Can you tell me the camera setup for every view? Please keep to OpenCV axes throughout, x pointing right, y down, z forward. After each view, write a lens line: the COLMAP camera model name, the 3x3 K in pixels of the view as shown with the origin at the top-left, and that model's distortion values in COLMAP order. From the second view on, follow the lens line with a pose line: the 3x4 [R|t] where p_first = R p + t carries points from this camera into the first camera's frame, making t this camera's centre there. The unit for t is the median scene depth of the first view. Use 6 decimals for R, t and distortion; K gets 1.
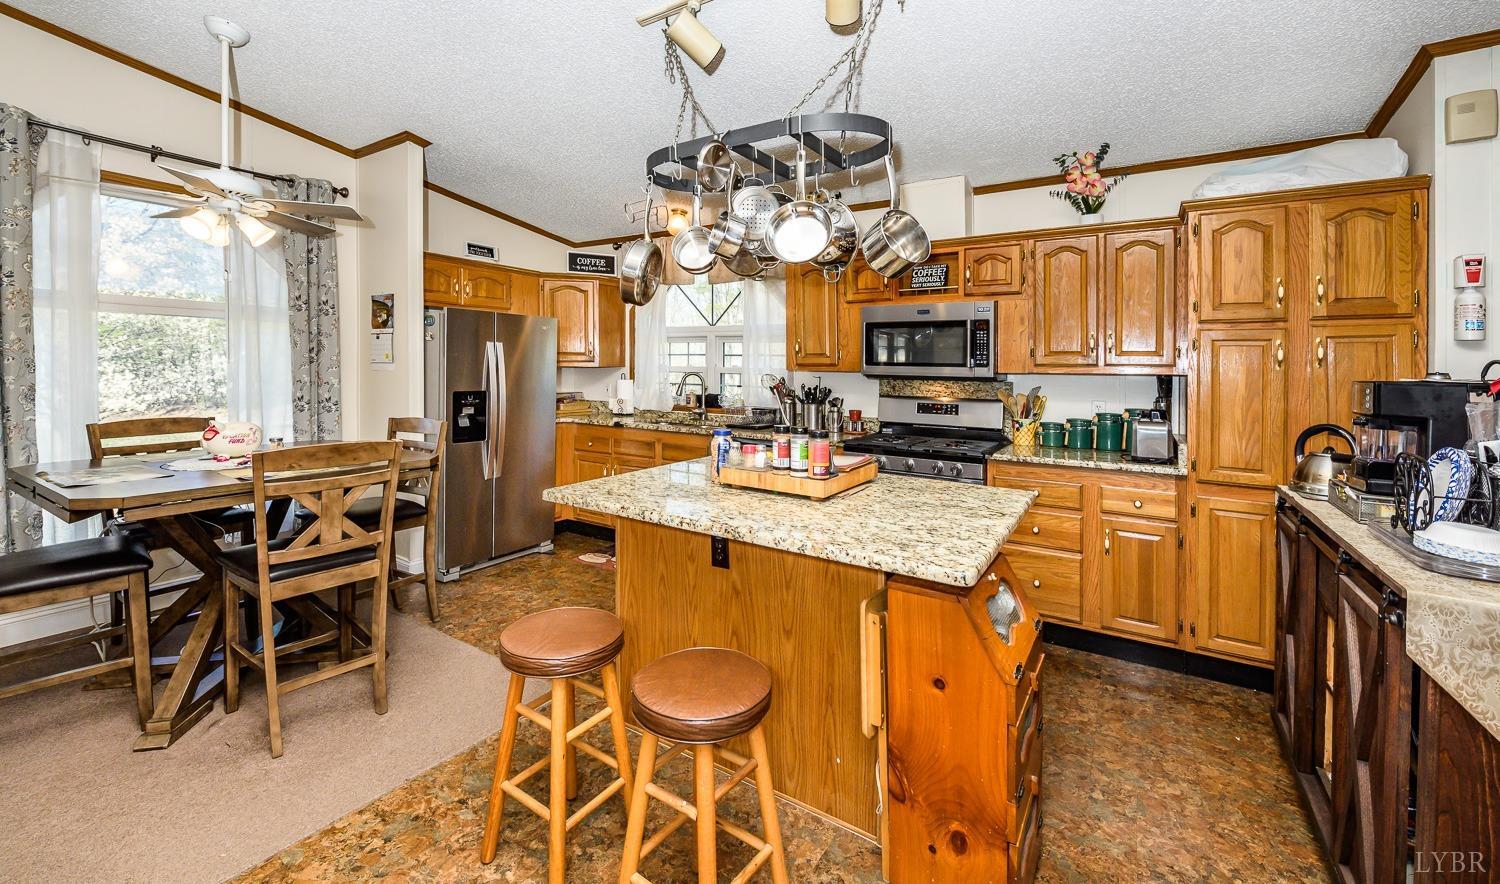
lens RADIAL K [[602.3, 0, 750.0], [0, 602.3, 442.0], [0, 0, 1]] dist [-0.001245, -0.000104]
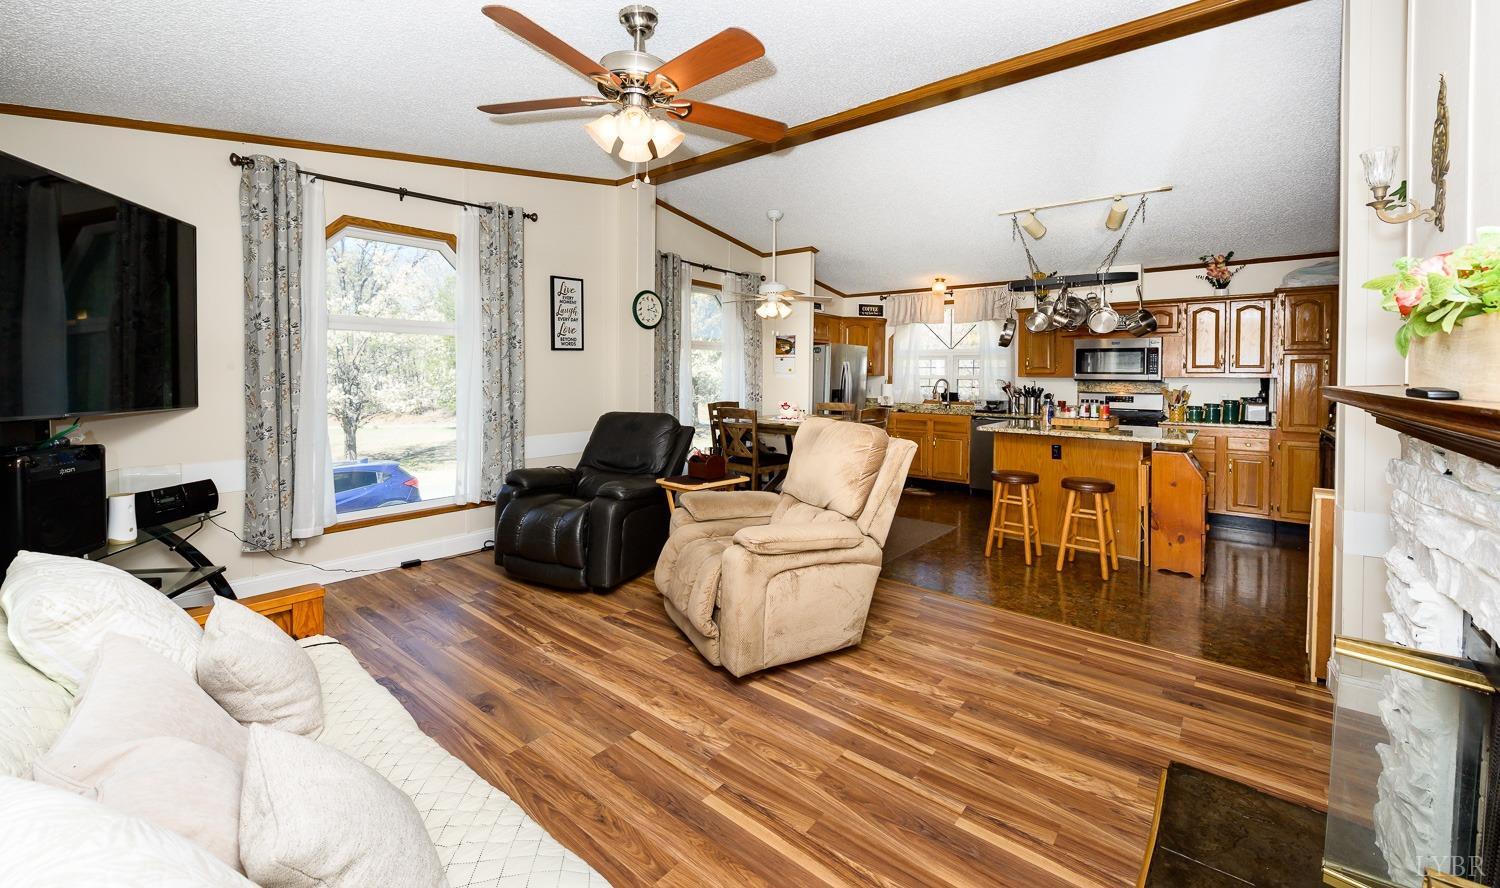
lens RADIAL K [[592.5, 0, 752.4], [0, 592.5, 453.1], [0, 0, 1]] dist [-0.000159, -0.000131]
pose [[0.993001, 0.010335, -0.117652, -0.583891], [-0.009728, 0.999936, 0.005732, 0.110198], [0.117704, -0.004547, 0.993038, -0.881949]]
